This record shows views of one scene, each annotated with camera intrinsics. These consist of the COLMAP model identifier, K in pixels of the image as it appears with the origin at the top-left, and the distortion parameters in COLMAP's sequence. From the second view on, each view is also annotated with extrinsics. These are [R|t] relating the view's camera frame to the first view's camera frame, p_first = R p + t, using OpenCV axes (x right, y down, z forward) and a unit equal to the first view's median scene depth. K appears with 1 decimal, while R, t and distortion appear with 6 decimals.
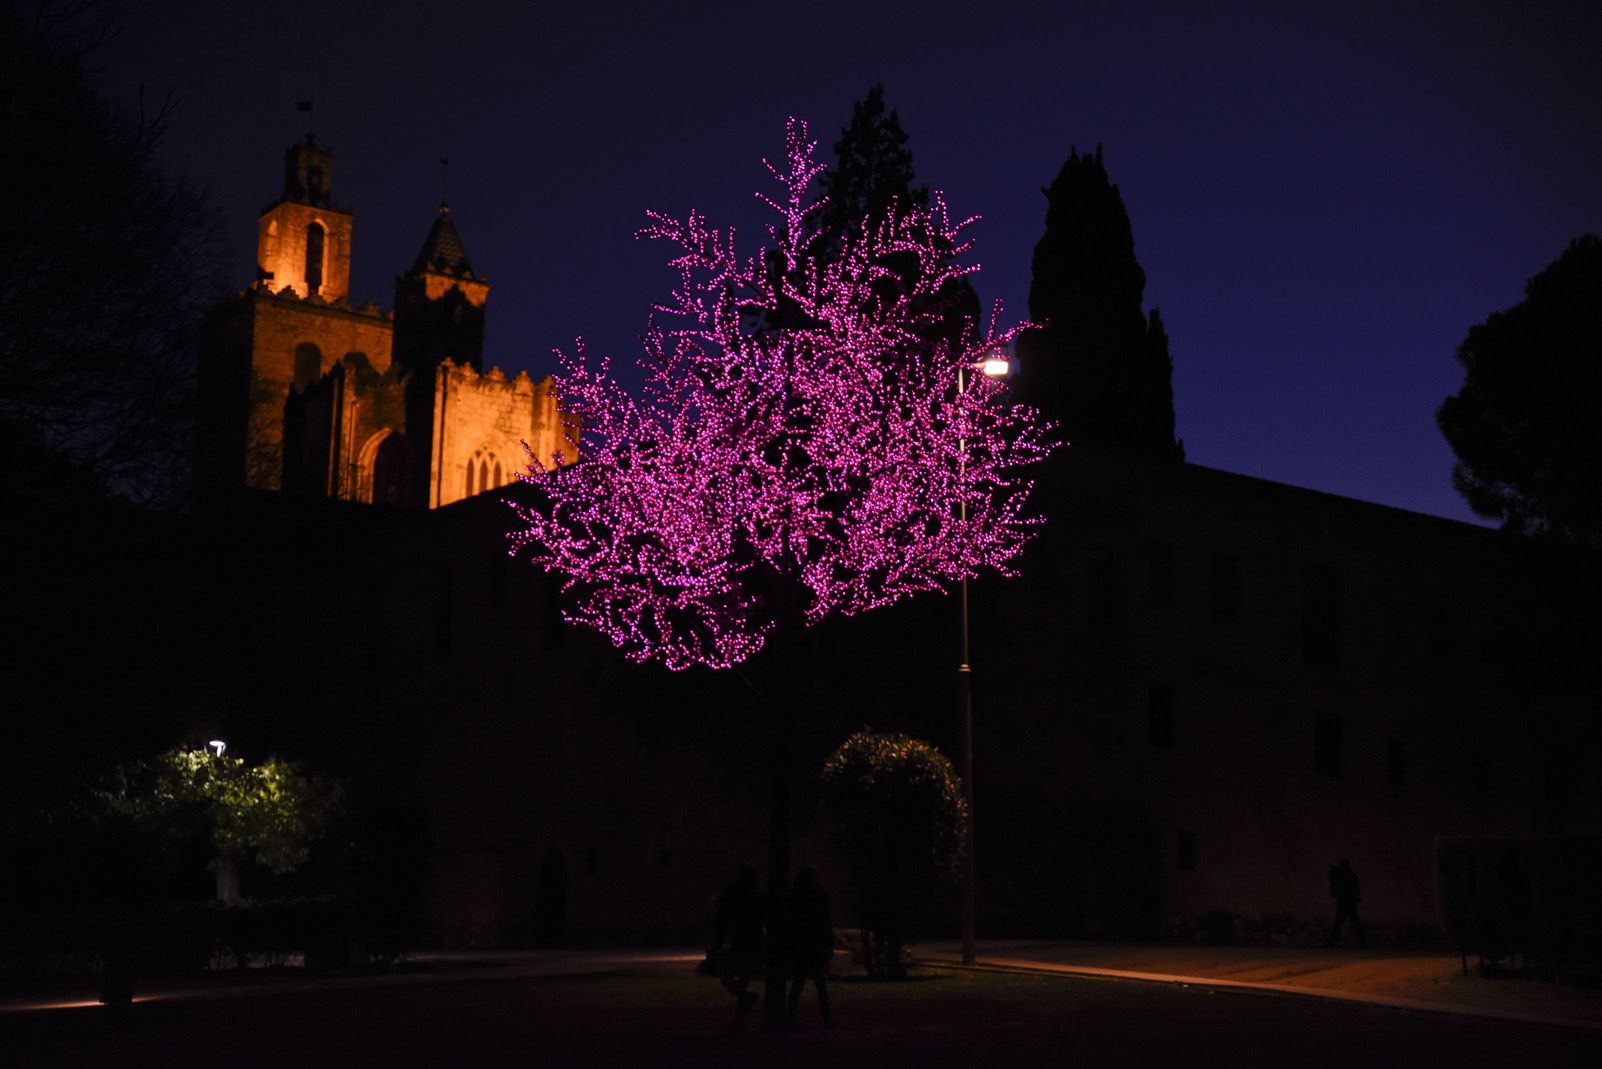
lens RADIAL K [[3034.8, 0, 801.8], [0, 3034.8, 532.9], [0, 0, 1]] dist [-0.015124, 0.000000]
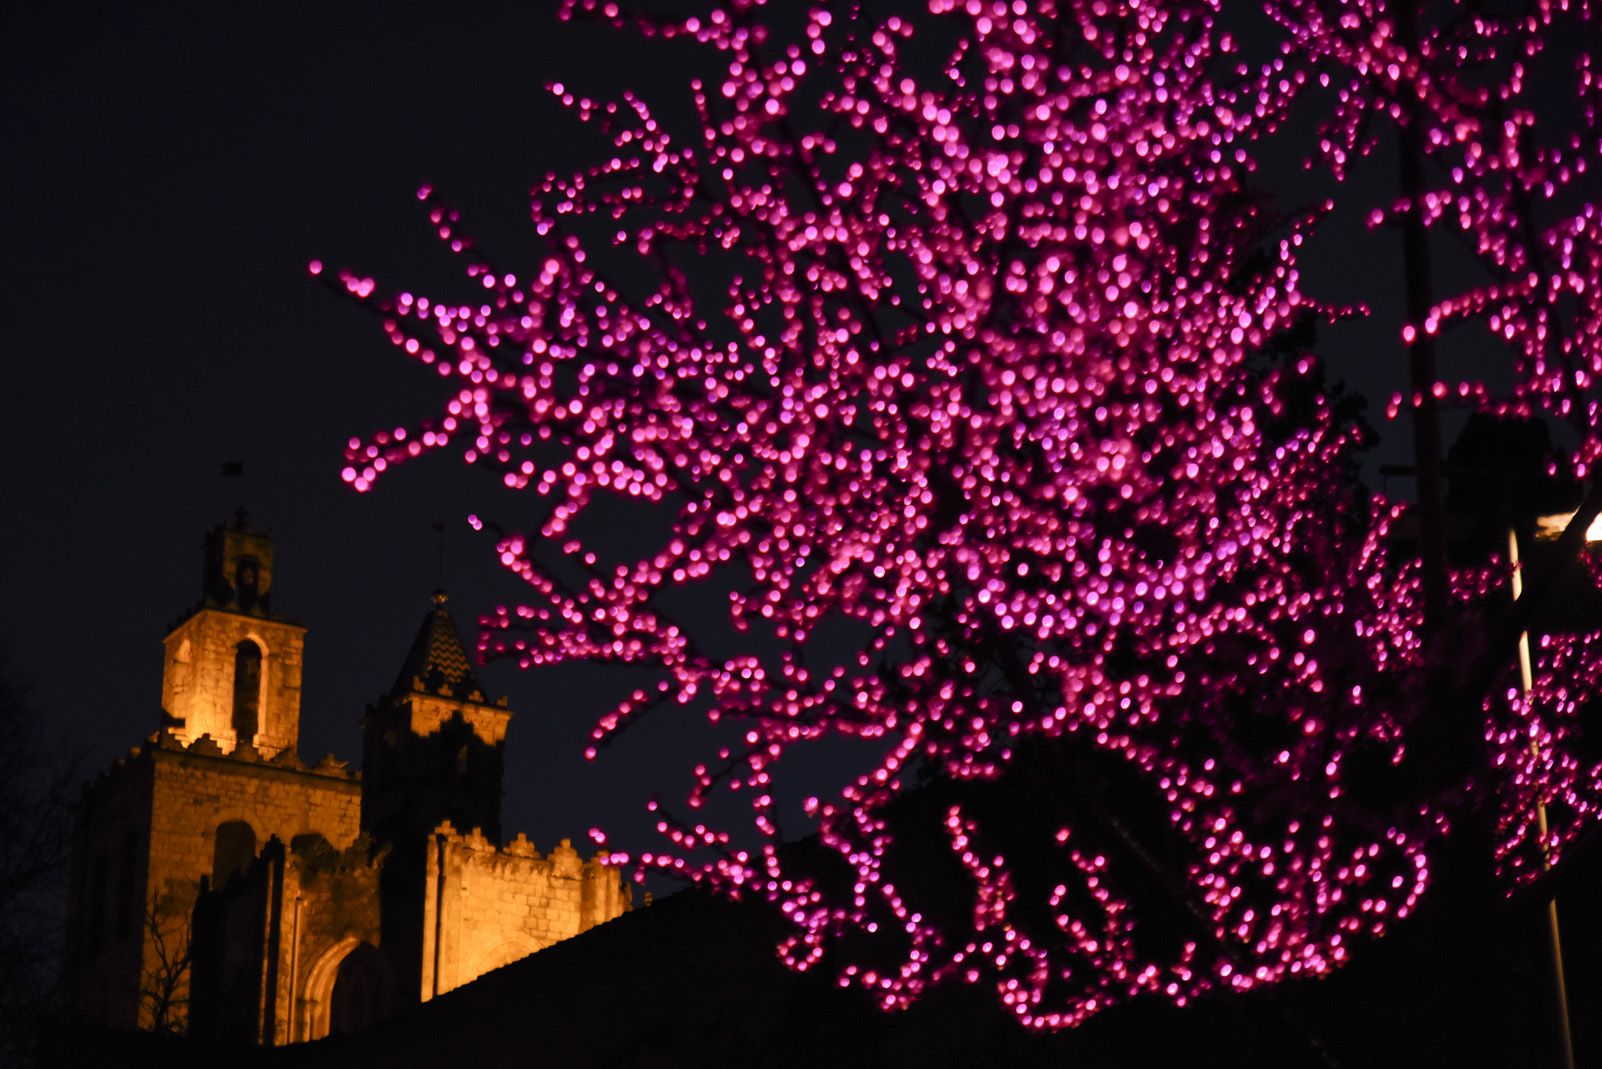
lens RADIAL K [[3034.8, 0, 796.8], [0, 3034.8, 536.6], [0, 0, 1]] dist [-0.015124, 0.000000]
pose [[0.998931, -0.040966, -0.021425, -0.026953], [0.035045, 0.973267, -0.226988, 0.030530], [0.030151, 0.225994, 0.973662, 0.366452]]
